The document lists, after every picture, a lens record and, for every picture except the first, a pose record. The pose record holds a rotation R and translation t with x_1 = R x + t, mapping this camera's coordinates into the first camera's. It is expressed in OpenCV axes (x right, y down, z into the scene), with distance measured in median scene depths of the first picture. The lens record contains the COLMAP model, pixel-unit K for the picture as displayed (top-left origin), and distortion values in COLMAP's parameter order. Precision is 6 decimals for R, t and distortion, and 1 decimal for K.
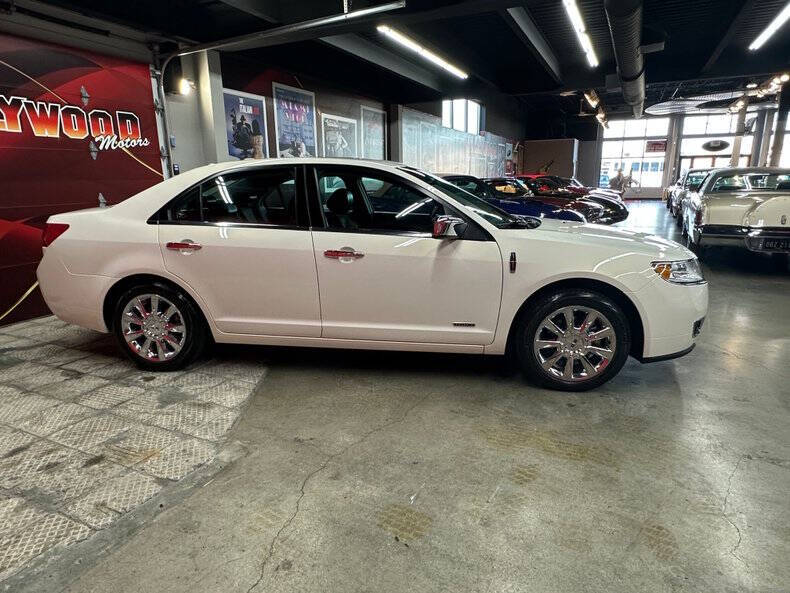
lens RADIAL K [[492.7, 0, 396.8], [0, 492.7, 299.7], [0, 0, 1]] dist [-0.005246, 0.003531]
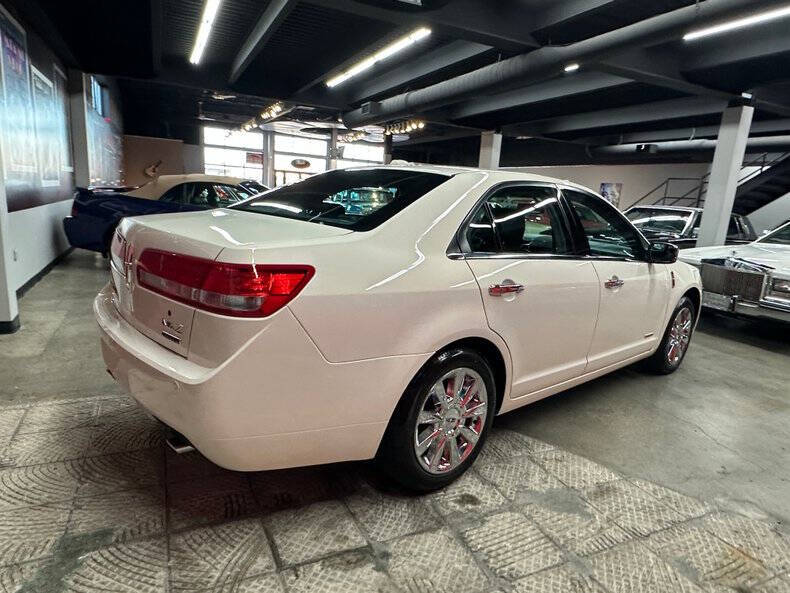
lens RADIAL K [[492.7, 0, 396.6], [0, 492.7, 300.0], [0, 0, 1]] dist [-0.005246, 0.003531]
pose [[0.636412, -0.103541, 0.764368, -0.754745], [0.107625, 0.993176, 0.044927, -0.100448], [-0.763804, 0.053673, 0.643213, 0.474349]]
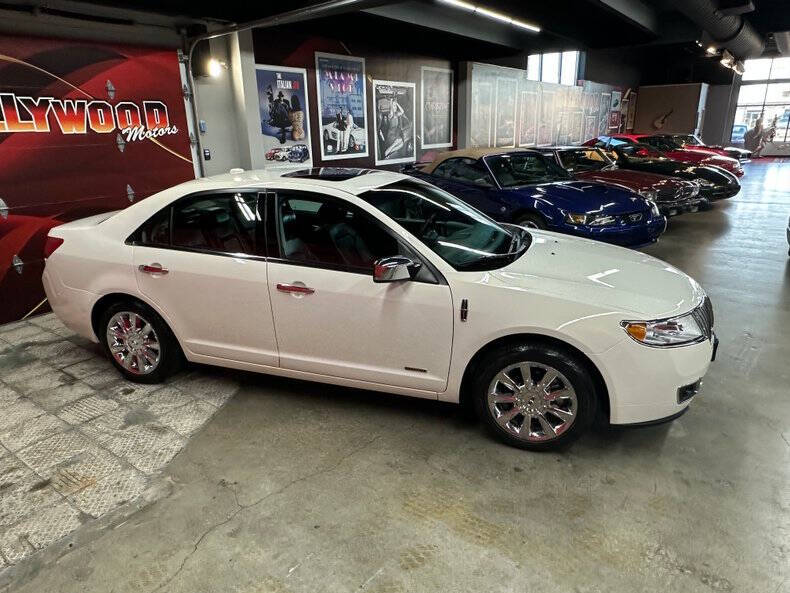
lens RADIAL K [[528.2, 0, 398.2], [0, 528.2, 298.2], [0, 0, 1]] dist [-0.012739, 0.012600]
pose [[0.982562, 0.052150, -0.178471, 0.186295], [-0.037466, 0.995703, 0.084681, -0.113890], [0.182120, -0.076517, 0.980295, 0.012705]]
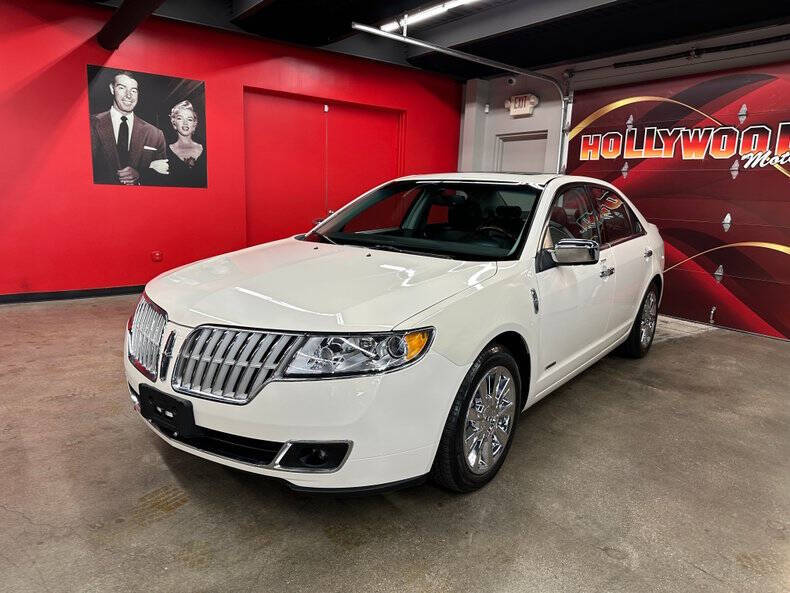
lens RADIAL K [[556.9, 0, 403.2], [0, 556.9, 299.8], [0, 0, 1]] dist [0.022342, -0.030834]
pose [[-0.474293, 0.165507, -0.864670, 0.785999], [-0.240125, 0.920609, 0.307928, -0.291640], [0.846987, 0.353677, -0.396896, 1.138099]]
